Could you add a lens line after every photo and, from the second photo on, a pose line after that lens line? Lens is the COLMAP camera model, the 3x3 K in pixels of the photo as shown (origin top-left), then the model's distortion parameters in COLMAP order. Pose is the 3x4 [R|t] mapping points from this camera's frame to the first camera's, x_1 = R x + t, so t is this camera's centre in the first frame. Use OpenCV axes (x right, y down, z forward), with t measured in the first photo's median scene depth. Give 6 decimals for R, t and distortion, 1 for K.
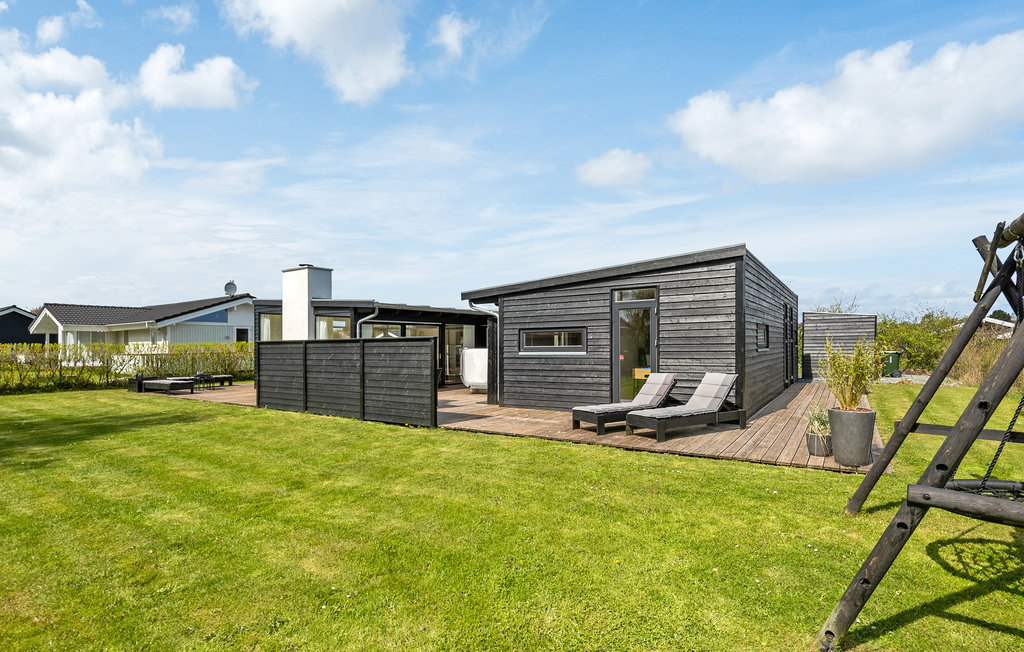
lens RADIAL K [[498.6, 0, 538.3], [0, 498.6, 329.9], [0, 0, 1]] dist [-0.001064, -0.000953]
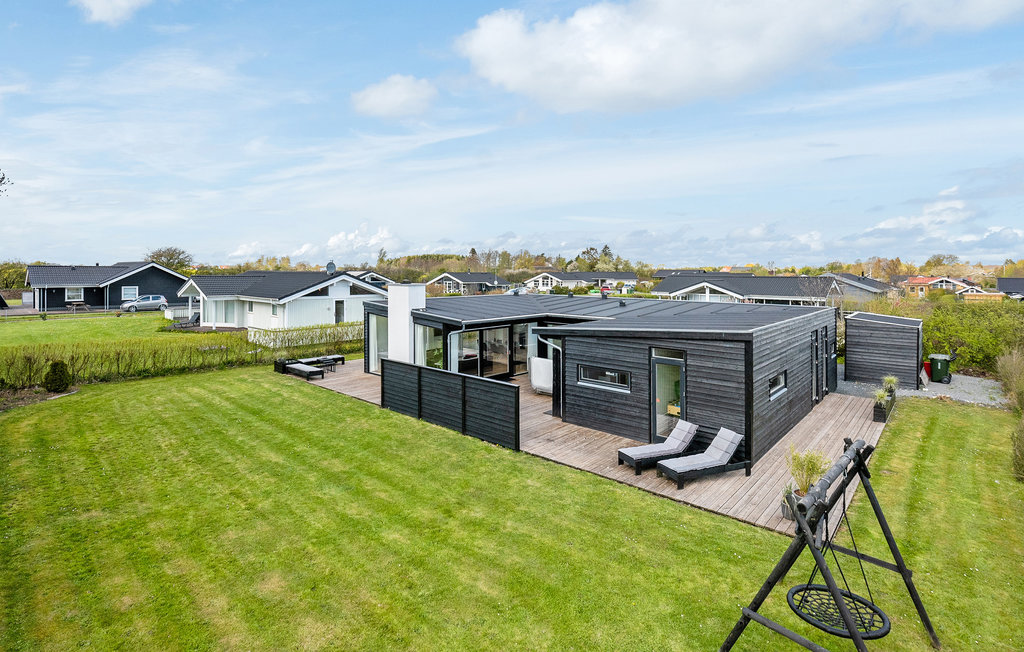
lens RADIAL K [[523.3, 0, 496.6], [0, 523.3, 243.5], [0, 0, 1]] dist [0.000584, -0.000795]
pose [[0.983755, -0.002710, -0.179495, -0.001767], [0.002498, 0.999996, -0.001406, -0.489596], [0.179498, 0.000935, 0.983758, -0.584841]]
